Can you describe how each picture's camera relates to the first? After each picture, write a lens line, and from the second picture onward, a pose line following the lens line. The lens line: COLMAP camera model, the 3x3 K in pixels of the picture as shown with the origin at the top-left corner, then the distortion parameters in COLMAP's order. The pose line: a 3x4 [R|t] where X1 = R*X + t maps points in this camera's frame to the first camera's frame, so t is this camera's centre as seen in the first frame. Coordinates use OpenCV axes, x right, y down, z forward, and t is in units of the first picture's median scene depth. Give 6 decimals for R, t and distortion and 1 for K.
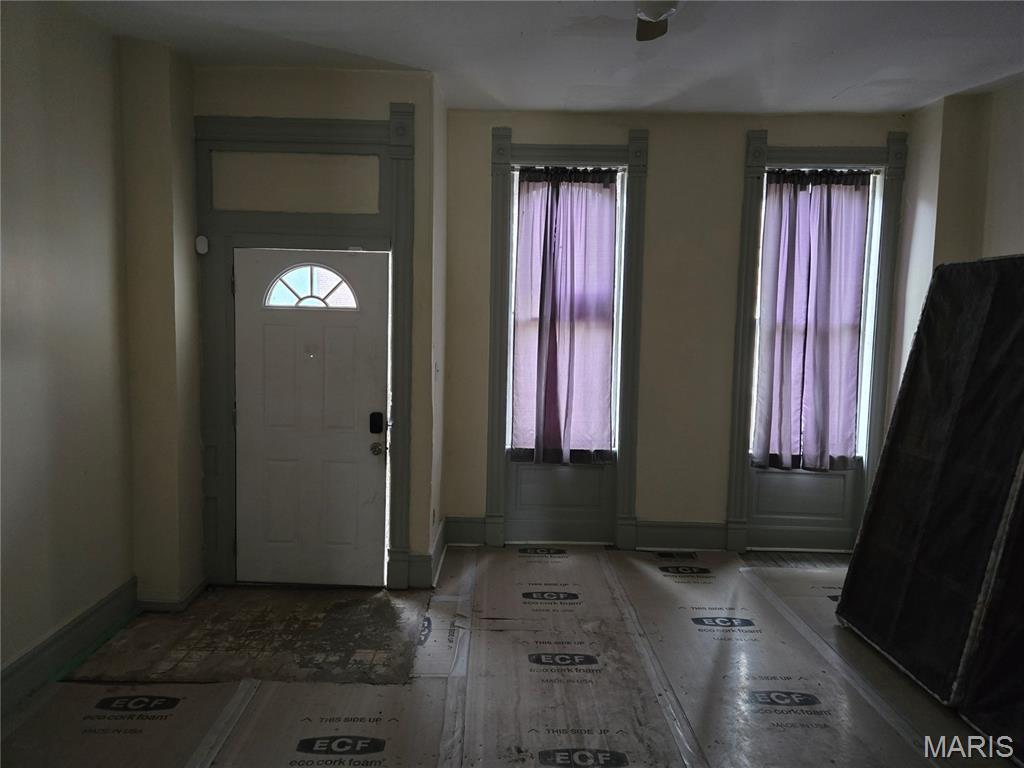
lens RADIAL K [[672.7, 0, 507.7], [0, 672.7, 386.6], [0, 0, 1]] dist [0.083653, -0.072192]
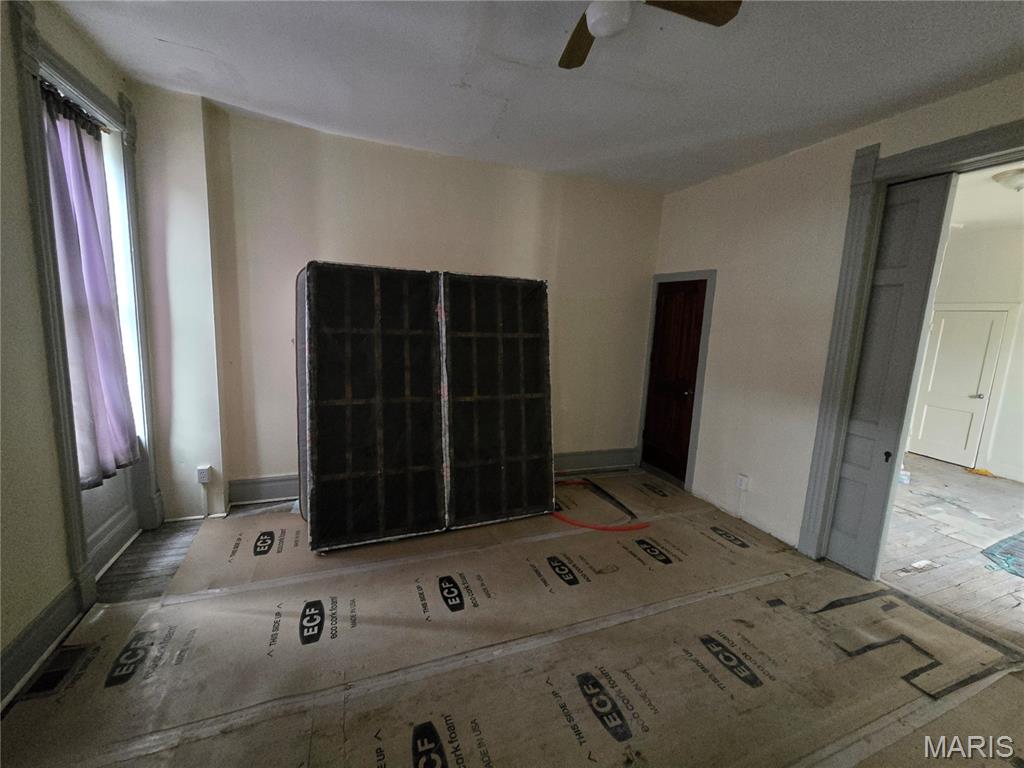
lens RADIAL K [[420.8, 0, 505.2], [0, 420.8, 378.9], [0, 0, 1]] dist [-0.000288, 0.000186]
pose [[-0.336689, -0.171274, 0.925908, -0.296567], [0.047289, 0.979002, 0.198291, -0.104871], [-0.940428, 0.110548, -0.321520, 0.987904]]
